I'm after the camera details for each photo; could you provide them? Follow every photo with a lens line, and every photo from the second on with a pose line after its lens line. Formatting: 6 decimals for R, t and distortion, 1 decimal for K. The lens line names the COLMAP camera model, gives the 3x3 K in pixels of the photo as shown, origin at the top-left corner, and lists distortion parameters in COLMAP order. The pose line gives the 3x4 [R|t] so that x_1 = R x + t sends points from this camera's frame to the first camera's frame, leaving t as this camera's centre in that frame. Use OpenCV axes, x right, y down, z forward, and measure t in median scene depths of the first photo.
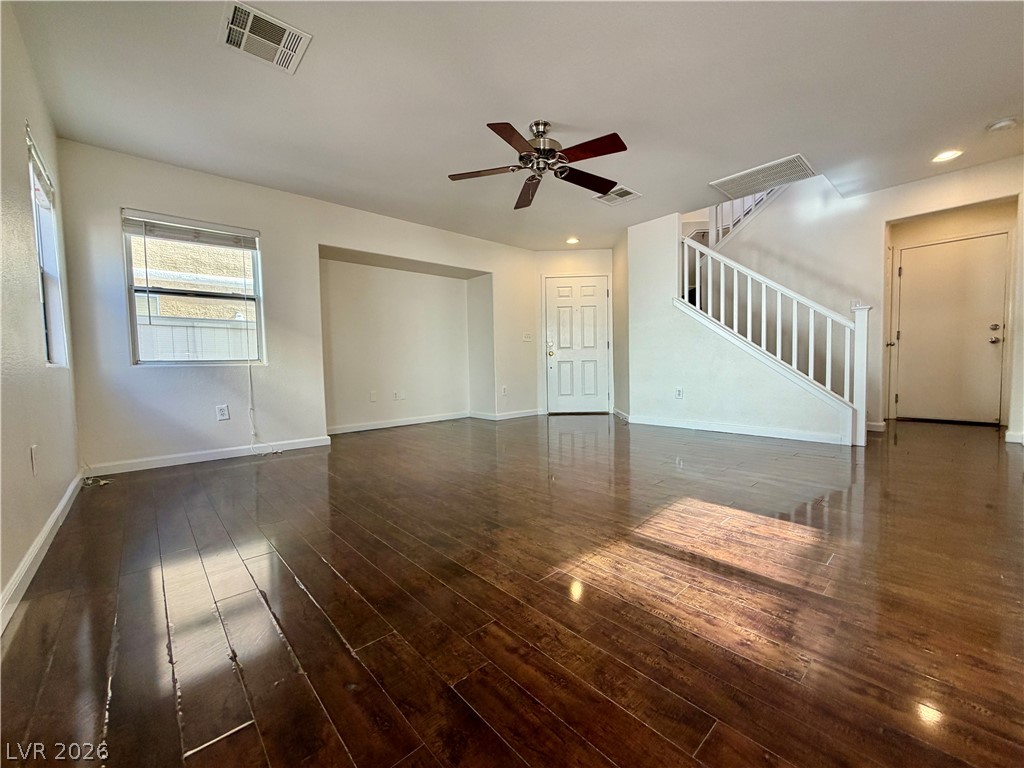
lens RADIAL K [[409.4, 0, 512.4], [0, 409.4, 387.6], [0, 0, 1]] dist [-0.000552, 0.000496]
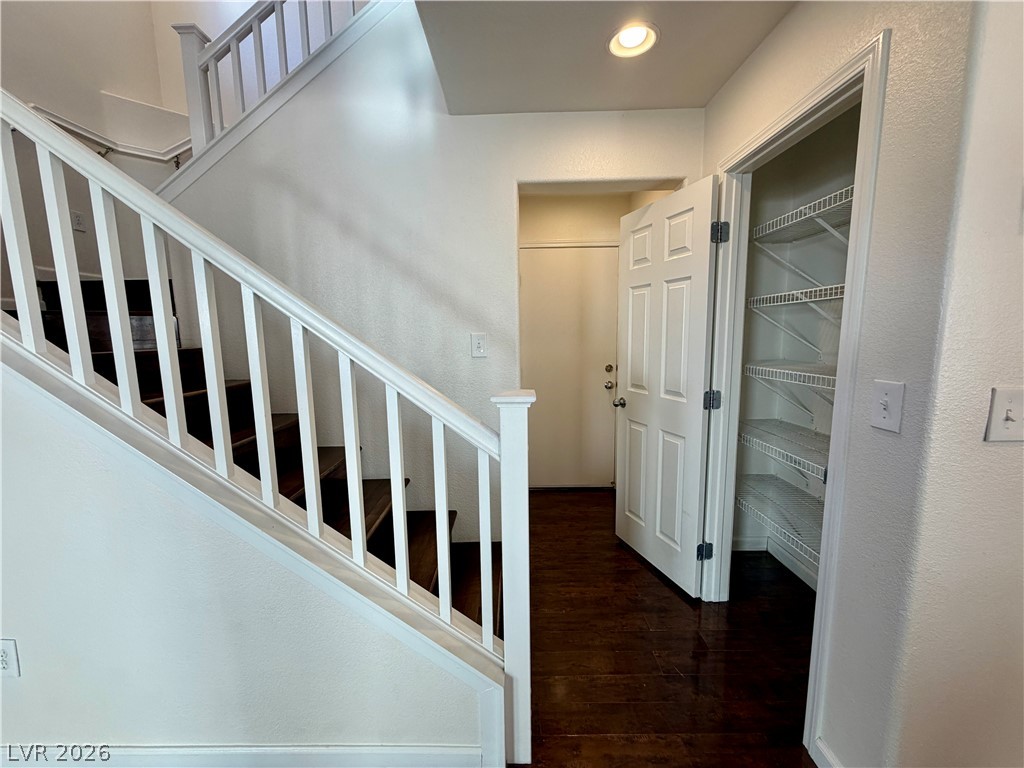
lens RADIAL K [[409.4, 0, 510.4], [0, 409.4, 384.8], [0, 0, 1]] dist [-0.000552, 0.000496]
pose [[0.675628, -0.080554, 0.732828, 0.600550], [0.041691, 0.996597, 0.071111, -0.225894], [-0.736063, -0.017492, 0.676687, 0.766806]]
